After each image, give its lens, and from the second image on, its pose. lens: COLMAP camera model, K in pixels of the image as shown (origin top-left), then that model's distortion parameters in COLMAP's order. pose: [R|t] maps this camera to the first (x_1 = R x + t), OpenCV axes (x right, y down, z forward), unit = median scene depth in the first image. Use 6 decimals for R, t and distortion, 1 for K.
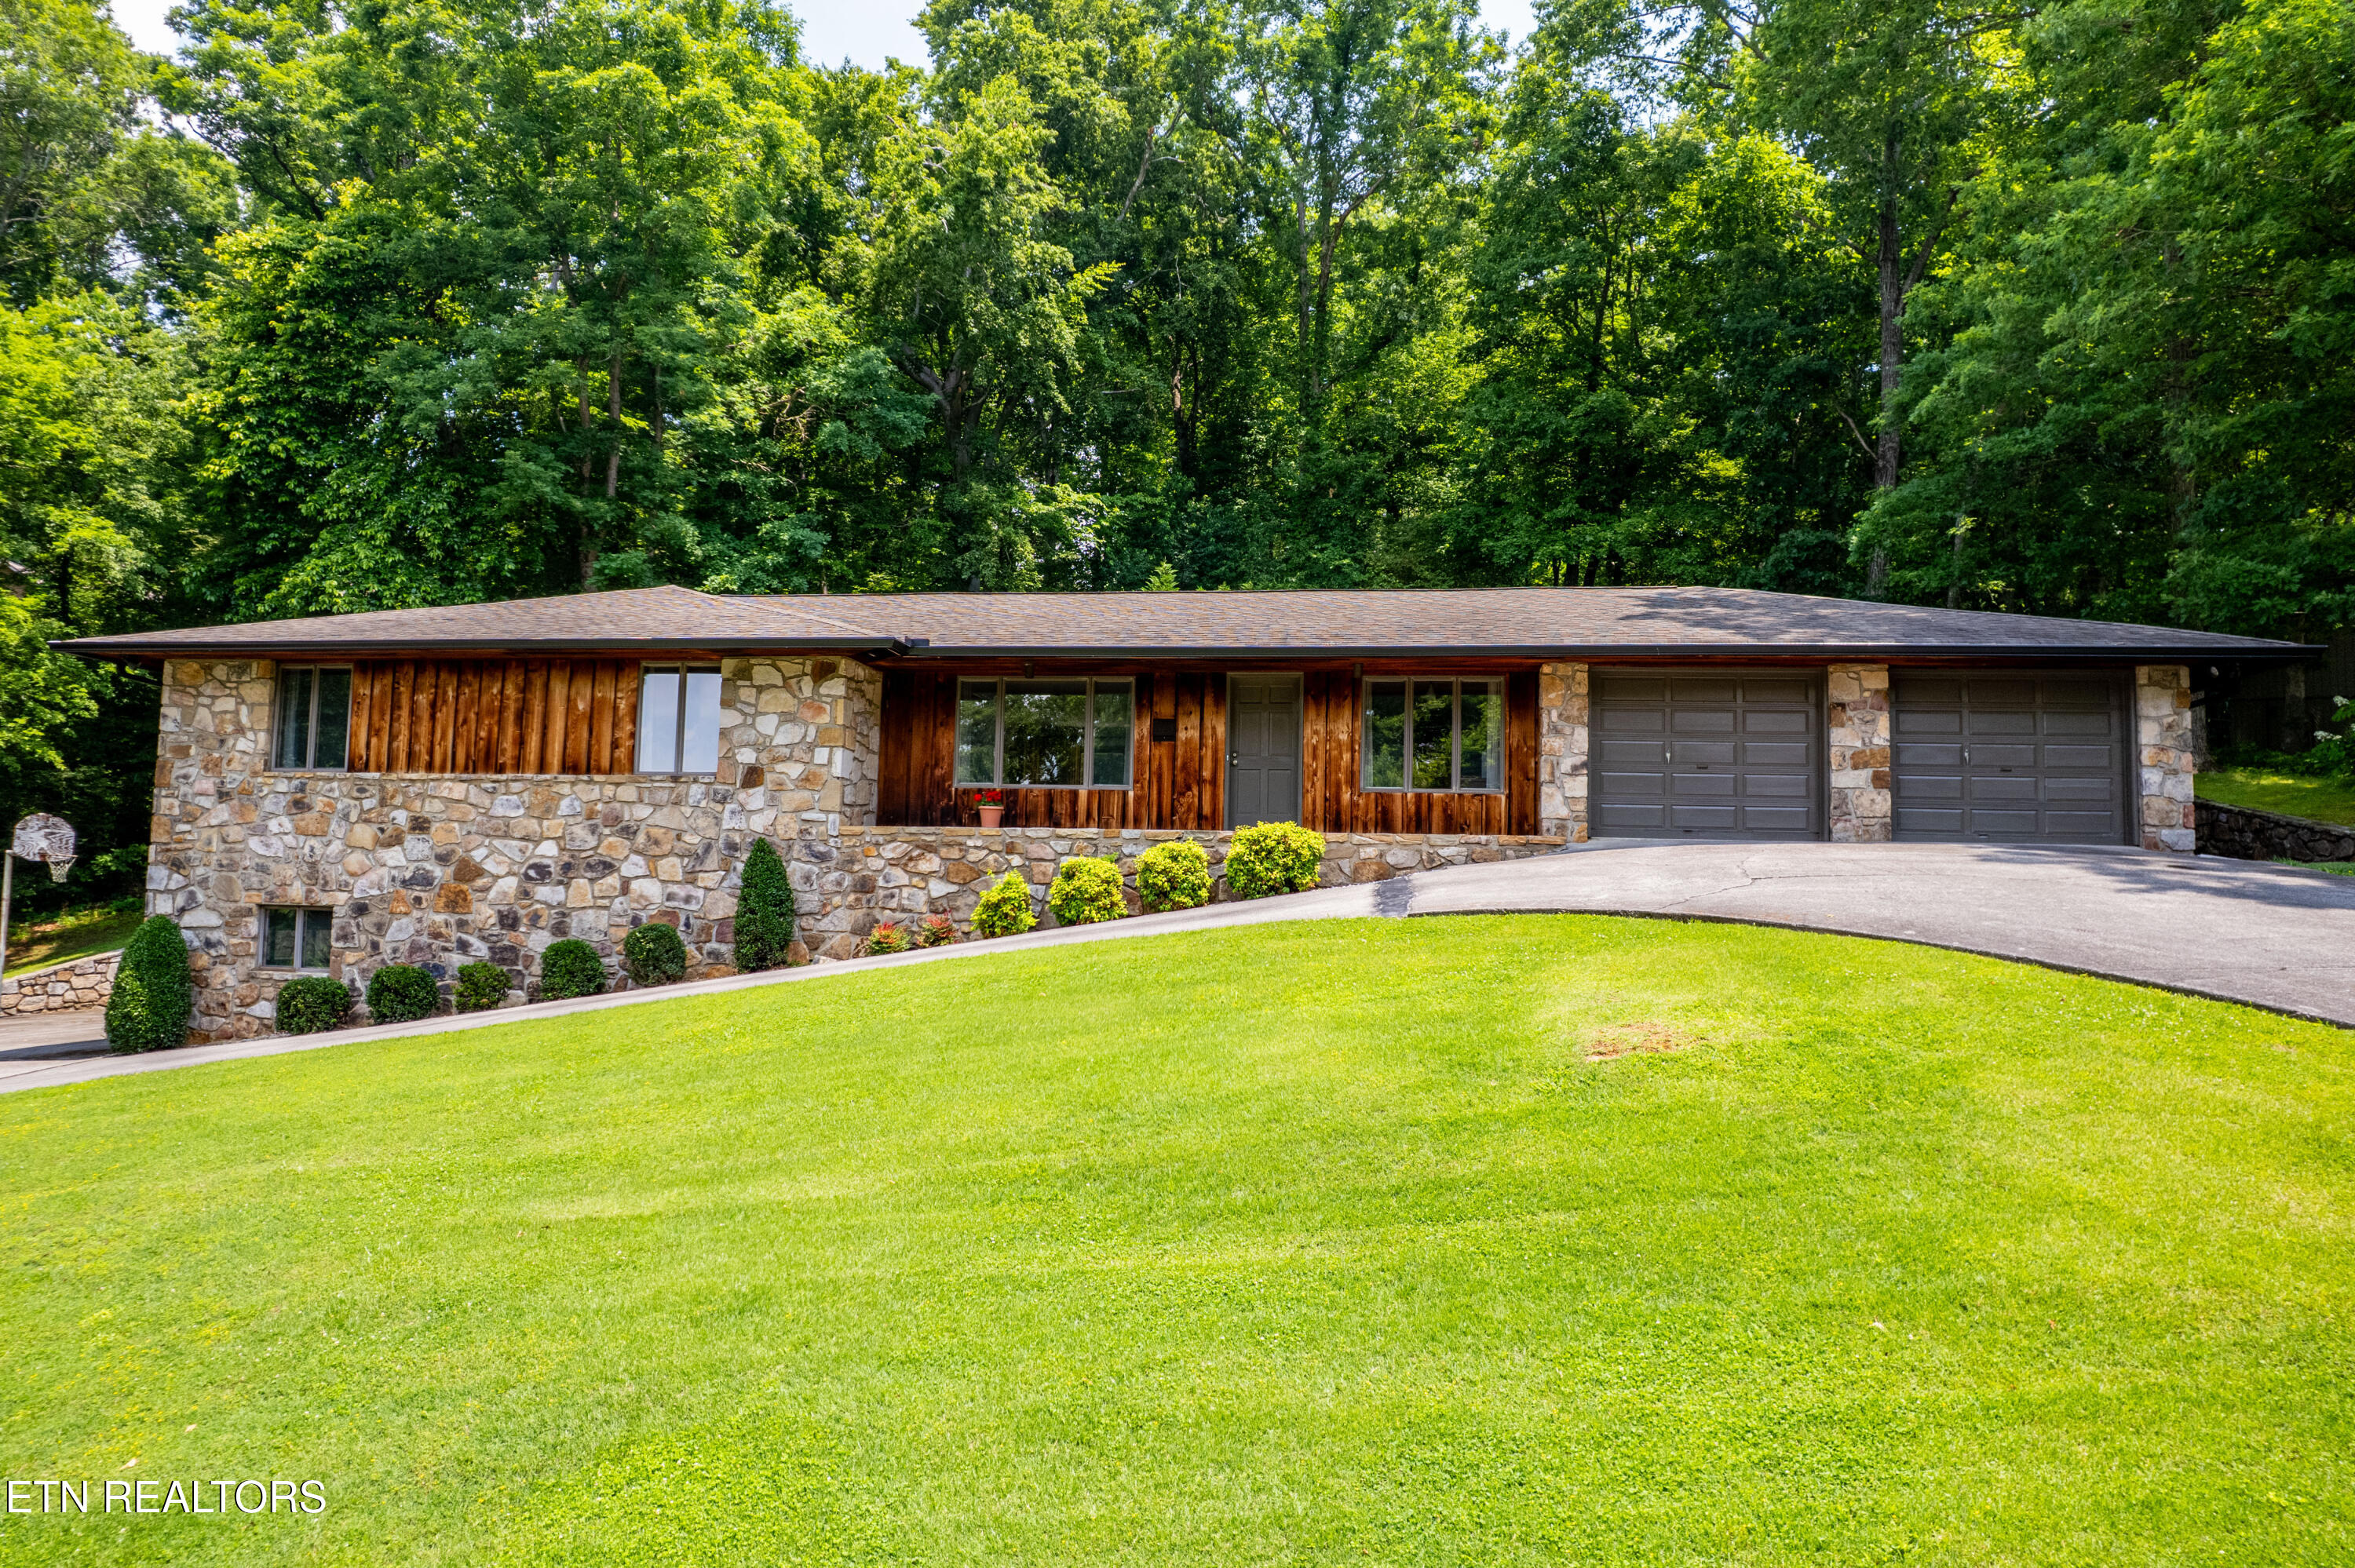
lens RADIAL K [[1453.6, 0, 1169.9], [0, 1453.6, 795.0], [0, 0, 1]] dist [-0.062505, 0.035777]
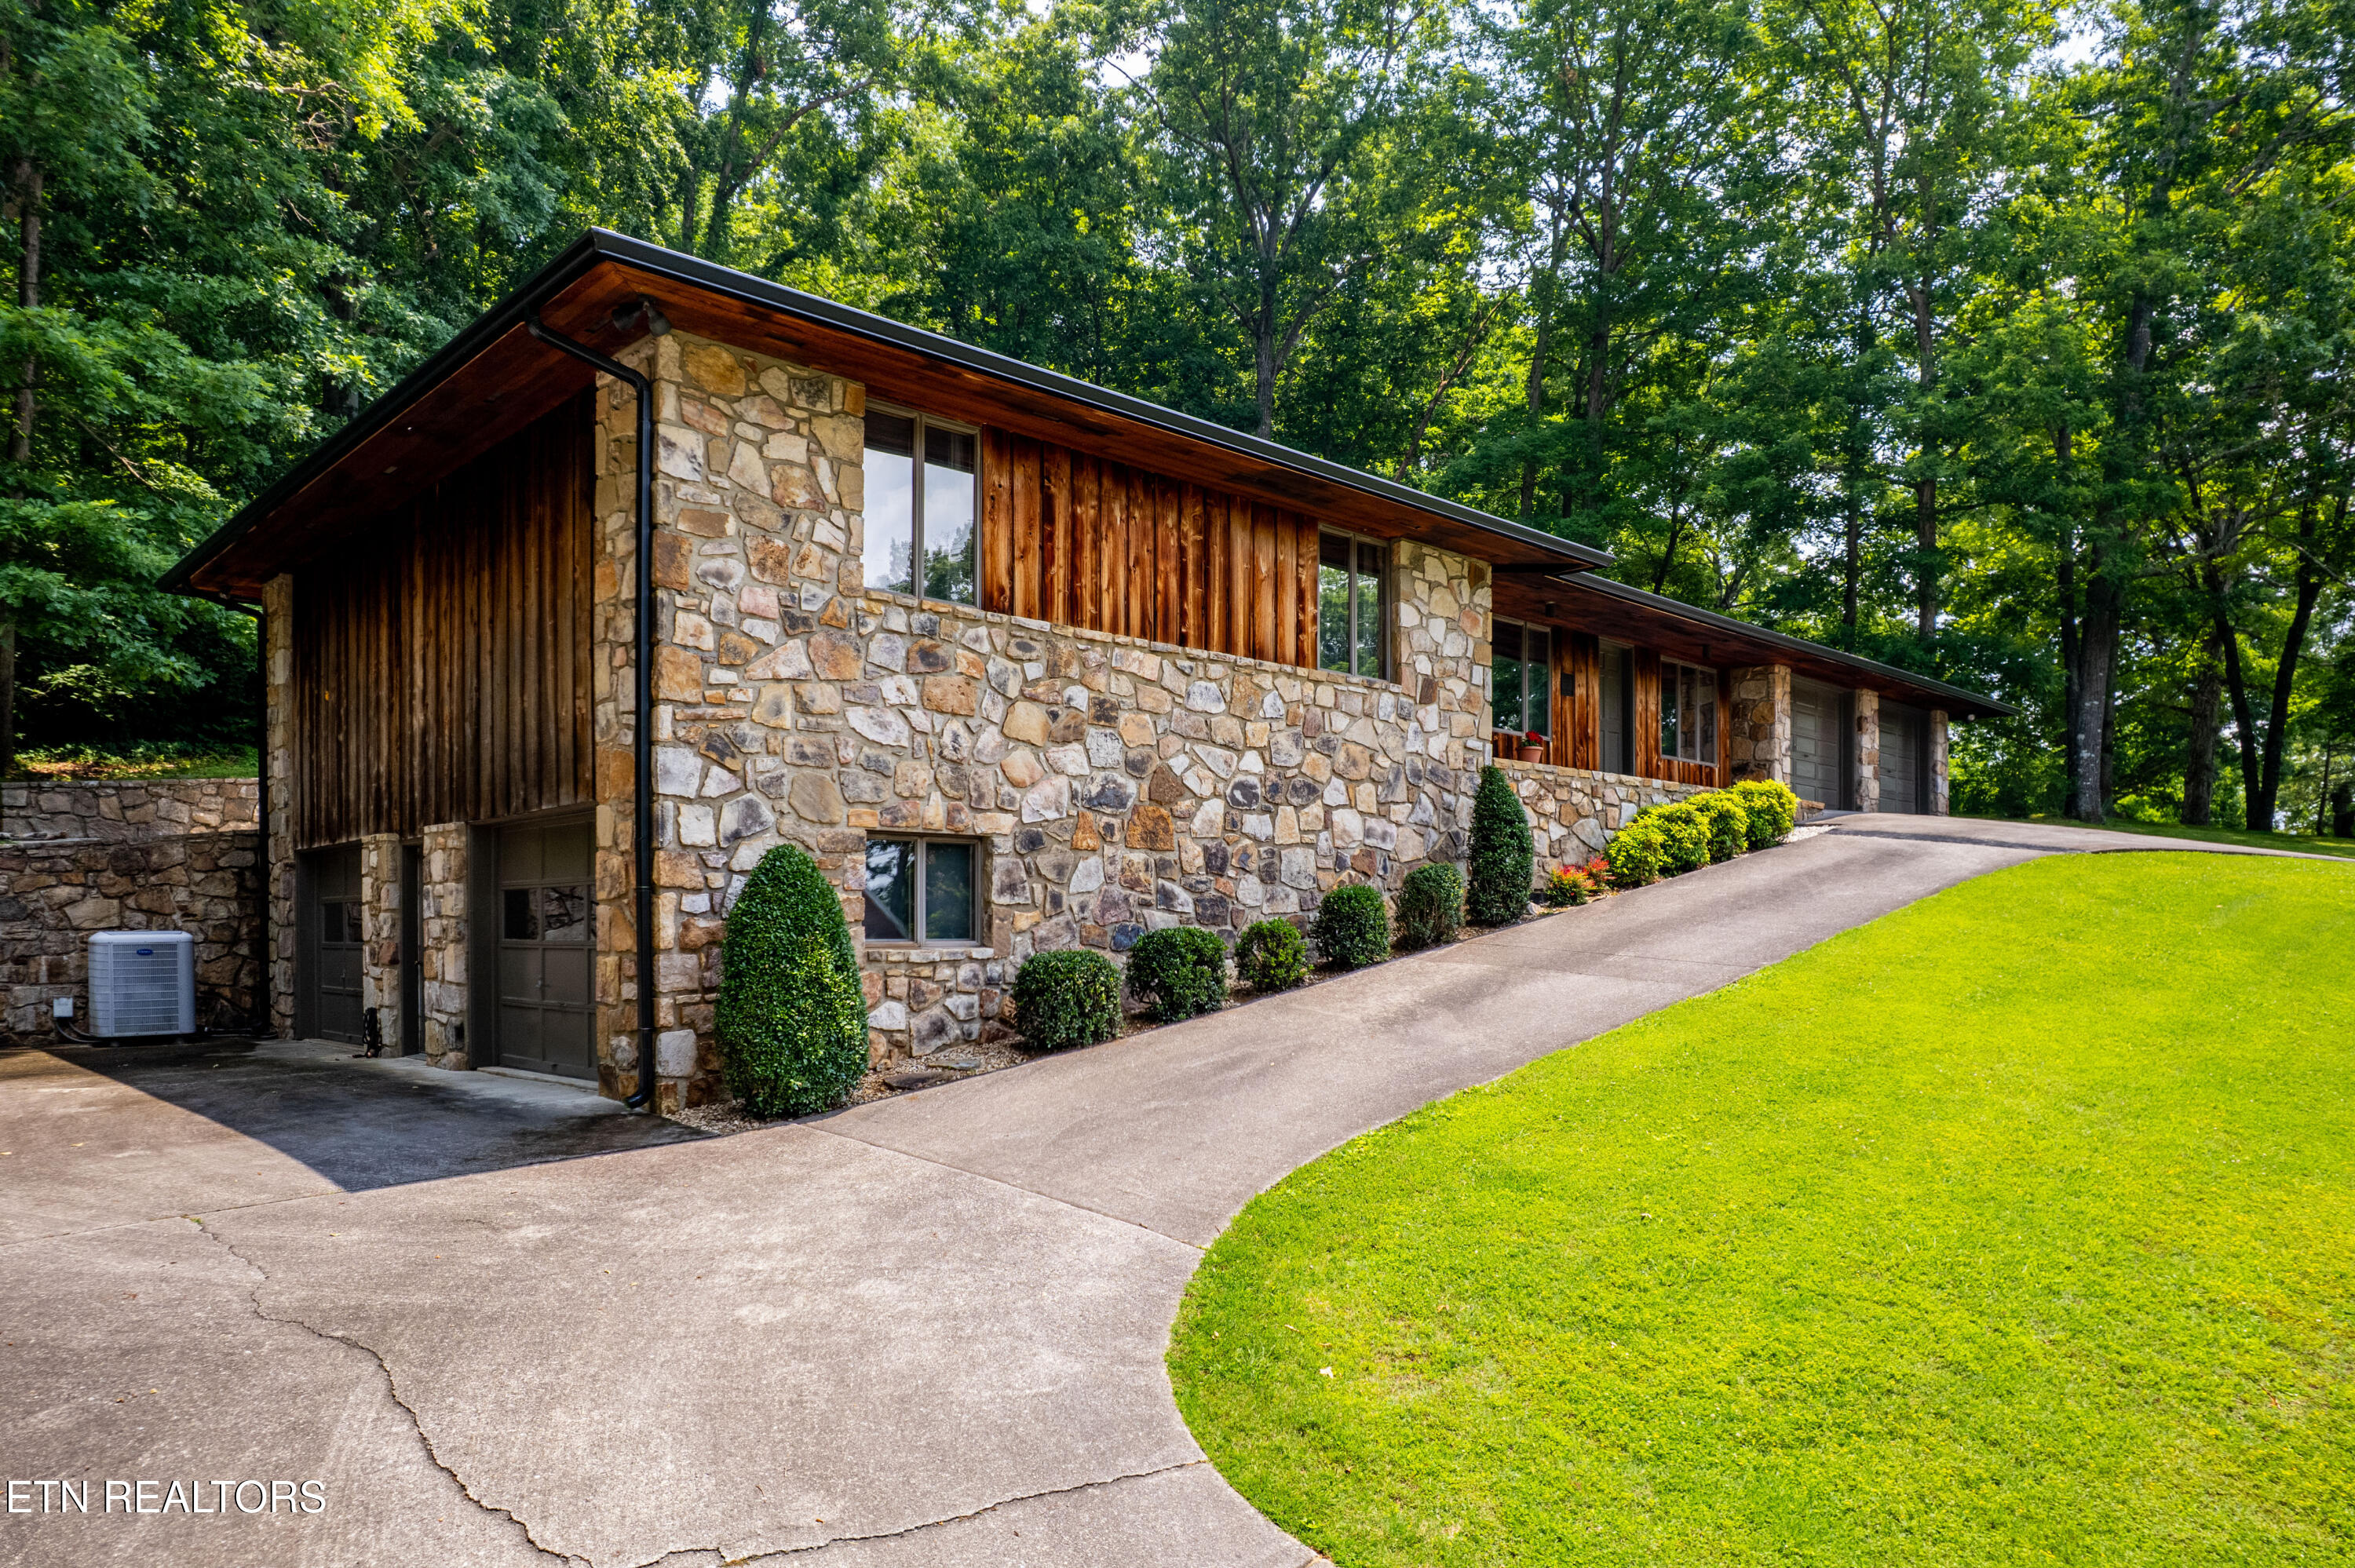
lens RADIAL K [[1552.0, 0, 1061.6], [0, 1552.0, 949.7], [0, 0, 1]] dist [-0.026046, -0.025855]
pose [[0.641527, -0.029014, 0.766551, -1.085100], [-0.045396, 0.996097, 0.075694, 0.075877], [-0.765756, -0.083358, 0.637707, 0.567175]]
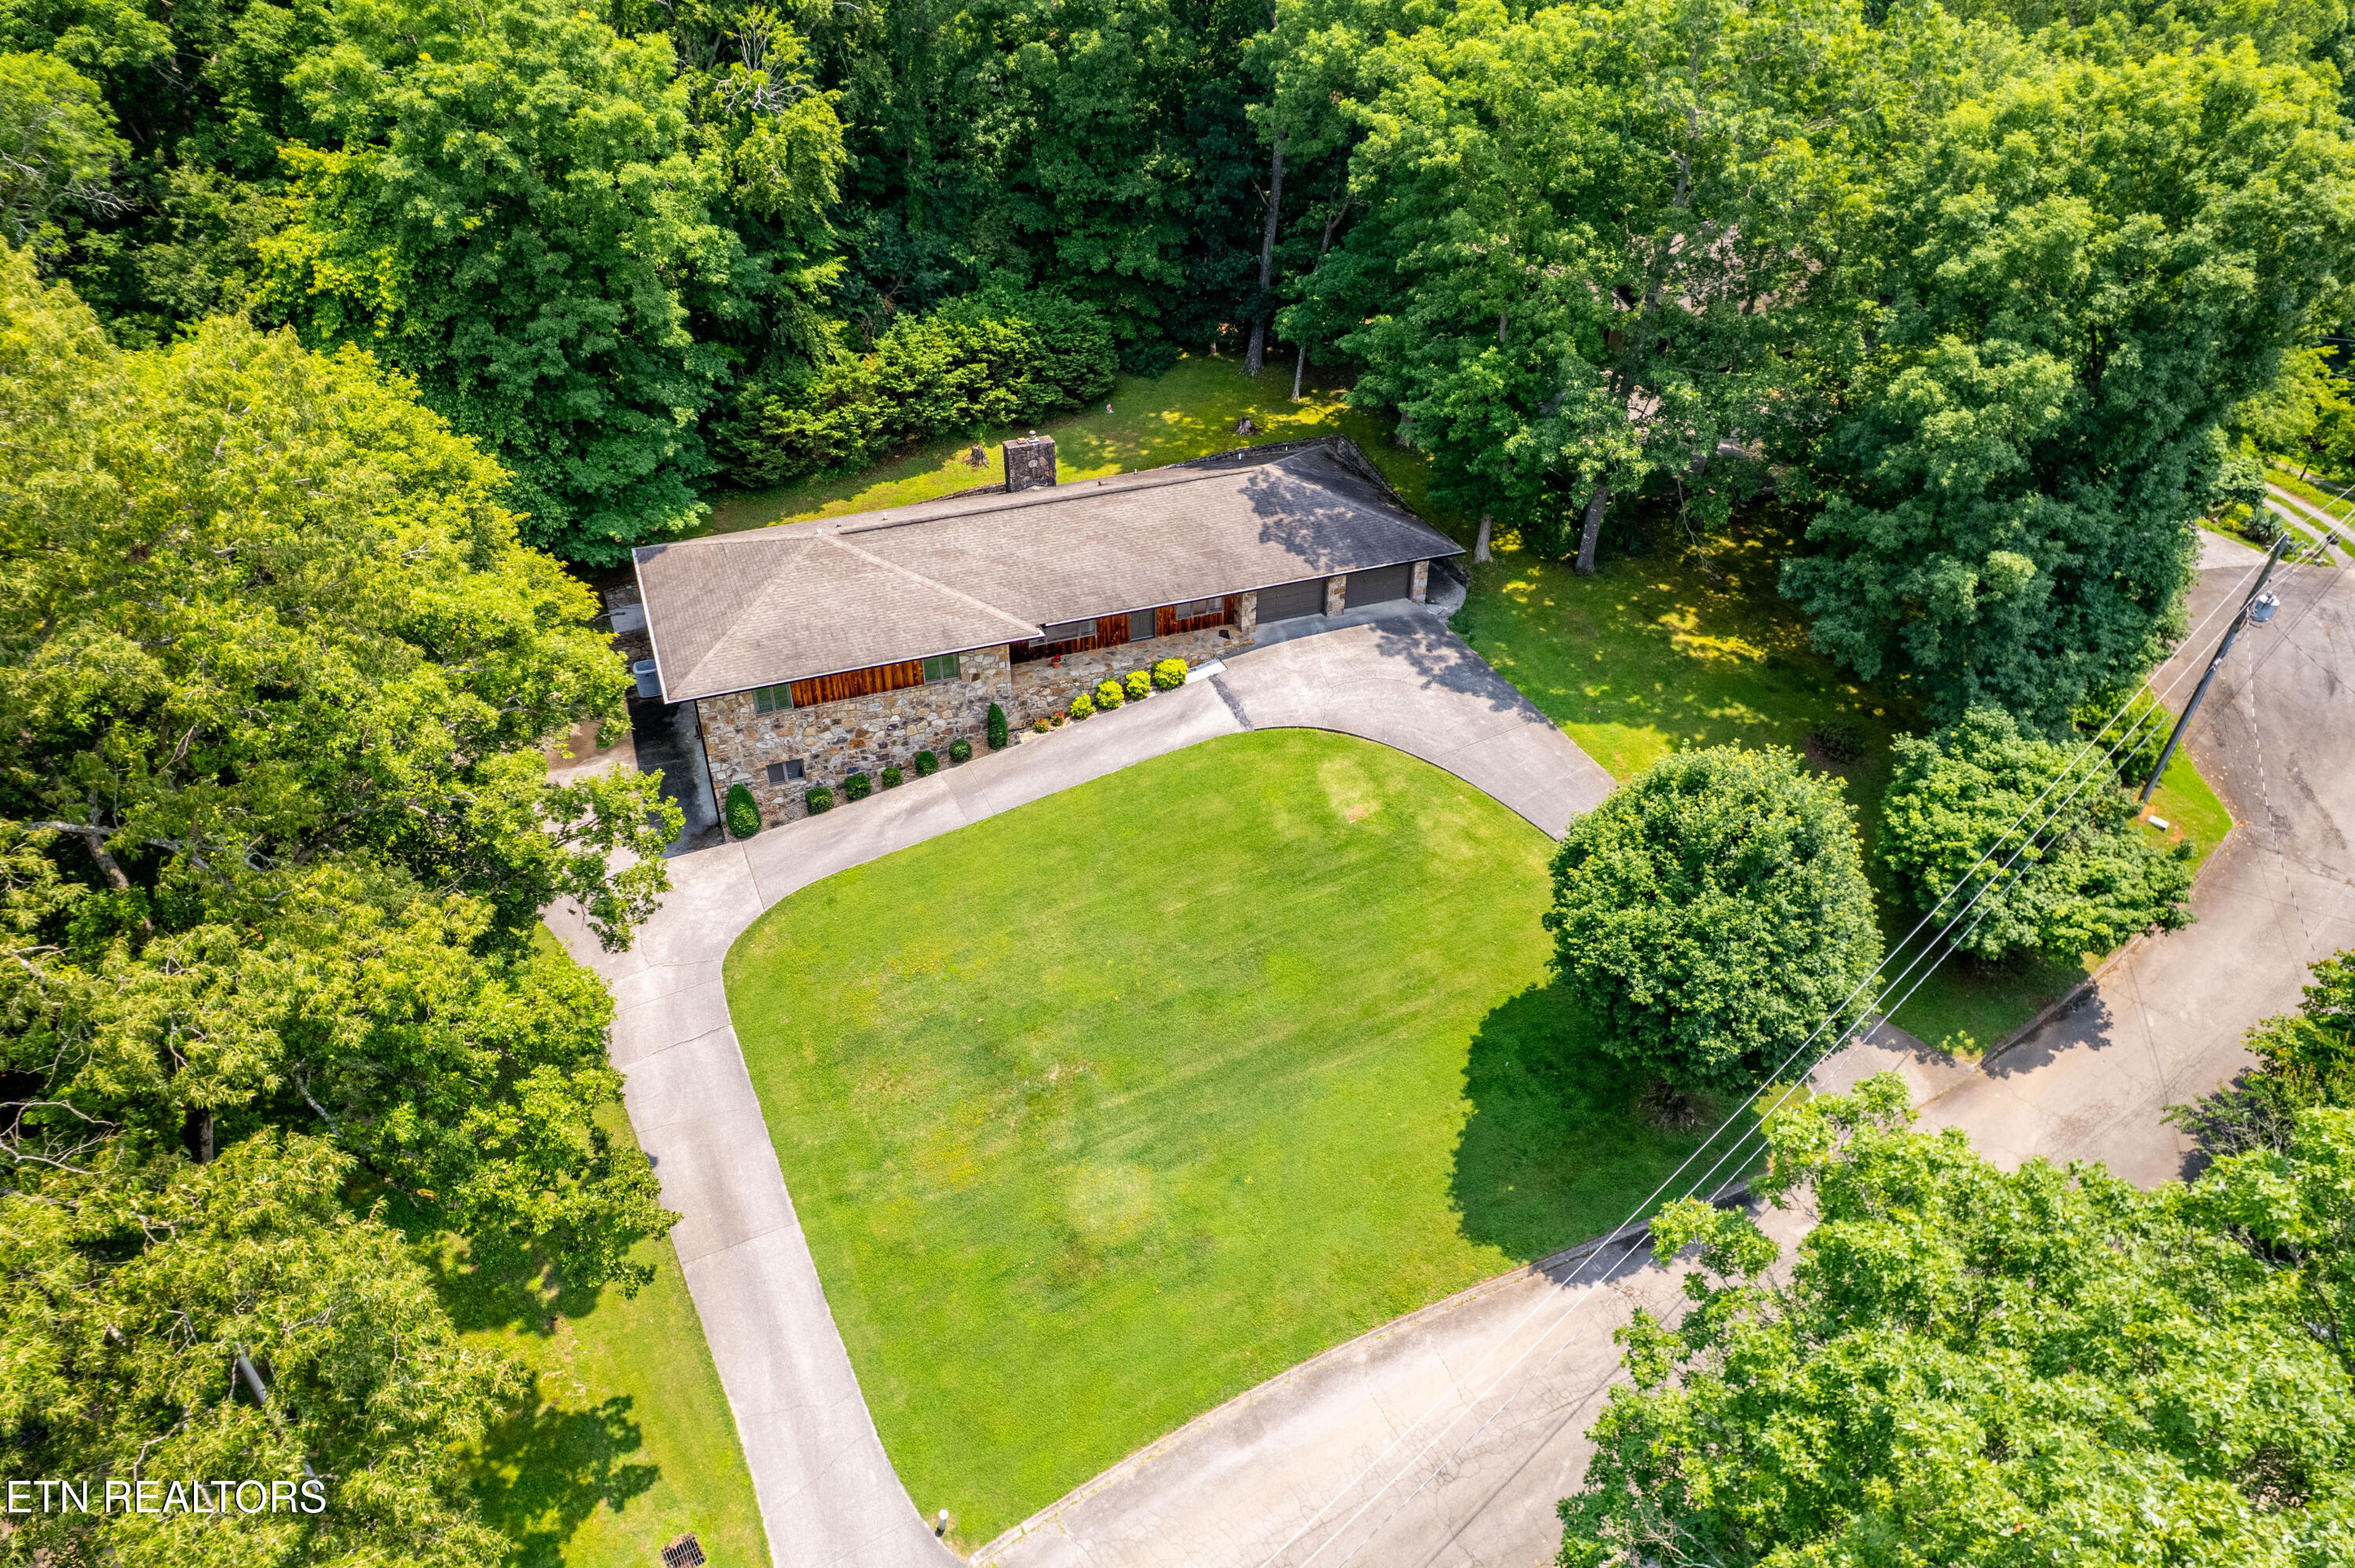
lens RADIAL K [[1510.2, 0, 1177.1], [0, 1510.2, 788.0], [0, 0, 1]] dist [-0.069748, 0.060953]
pose [[0.865389, -0.297091, 0.403533, -1.099096], [-0.021847, 0.782159, 0.622696, -1.510947], [-0.500624, -0.547690, 0.670381, -1.074924]]
